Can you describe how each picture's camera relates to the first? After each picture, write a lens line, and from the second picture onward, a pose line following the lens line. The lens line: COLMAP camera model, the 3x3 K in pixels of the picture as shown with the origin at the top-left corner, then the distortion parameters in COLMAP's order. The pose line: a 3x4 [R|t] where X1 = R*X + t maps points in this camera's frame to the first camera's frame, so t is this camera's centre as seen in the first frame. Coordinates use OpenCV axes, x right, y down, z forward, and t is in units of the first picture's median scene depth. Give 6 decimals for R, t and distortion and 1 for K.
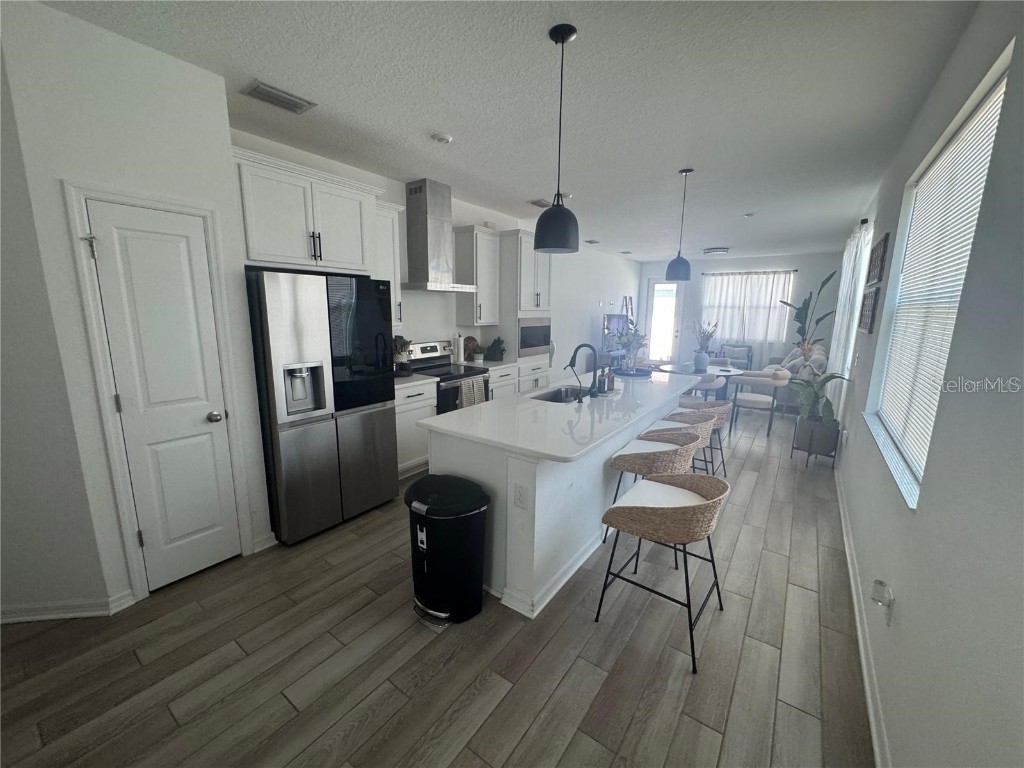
lens RADIAL K [[410.6, 0, 512.0], [0, 410.6, 384.0], [0, 0, 1]] dist [-0.000066, 0.000272]
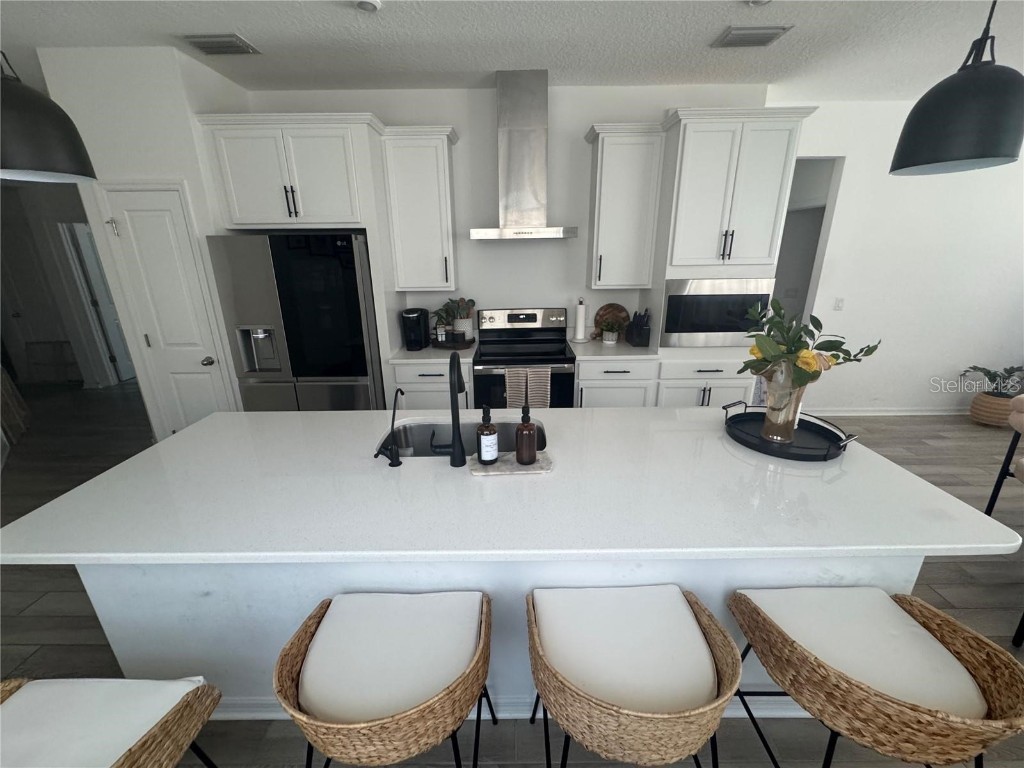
lens RADIAL K [[410.6, 0, 512.0], [0, 410.6, 384.0], [0, 0, 1]] dist [-0.000066, 0.000272]
pose [[0.582965, 0.236557, -0.777298, 0.673707], [-0.130598, 0.971520, 0.197718, -0.186182], [0.801933, -0.013749, 0.597256, 0.862351]]
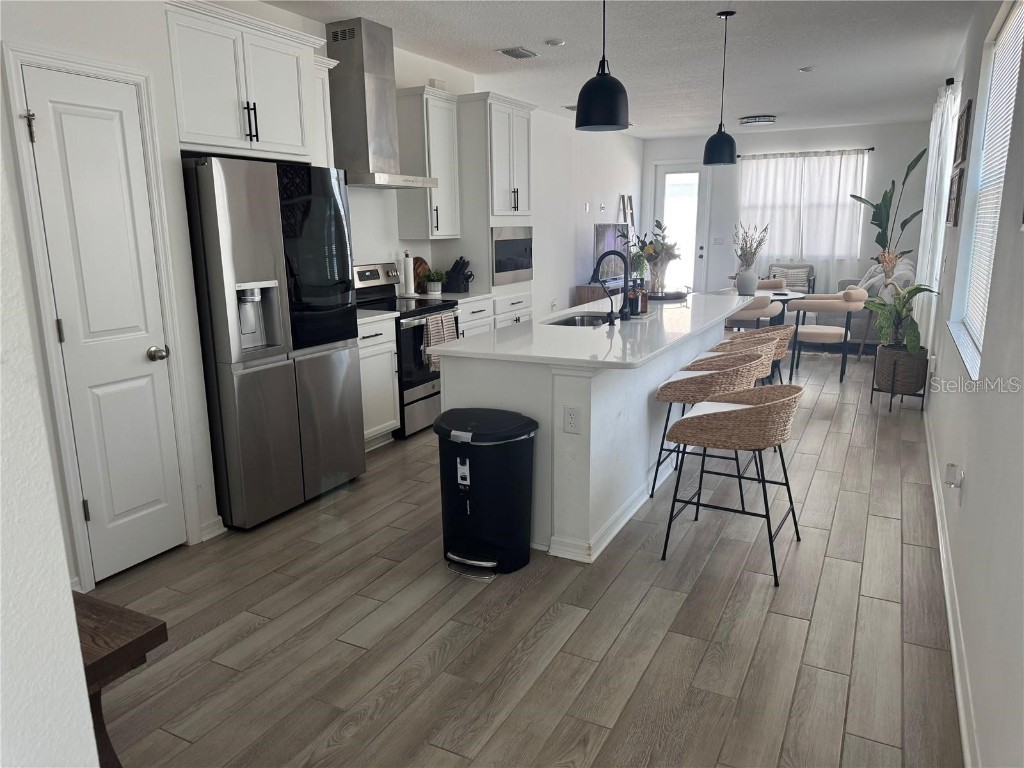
lens RADIAL K [[723.1, 0, 512.0], [0, 723.1, 384.0], [0, 0, 1]] dist [0.083277, -0.112411]
pose [[0.989047, -0.055432, 0.136796, -0.232486], [0.051015, 0.998064, 0.035583, 0.105622], [-0.138504, -0.028215, 0.989960, -0.362506]]
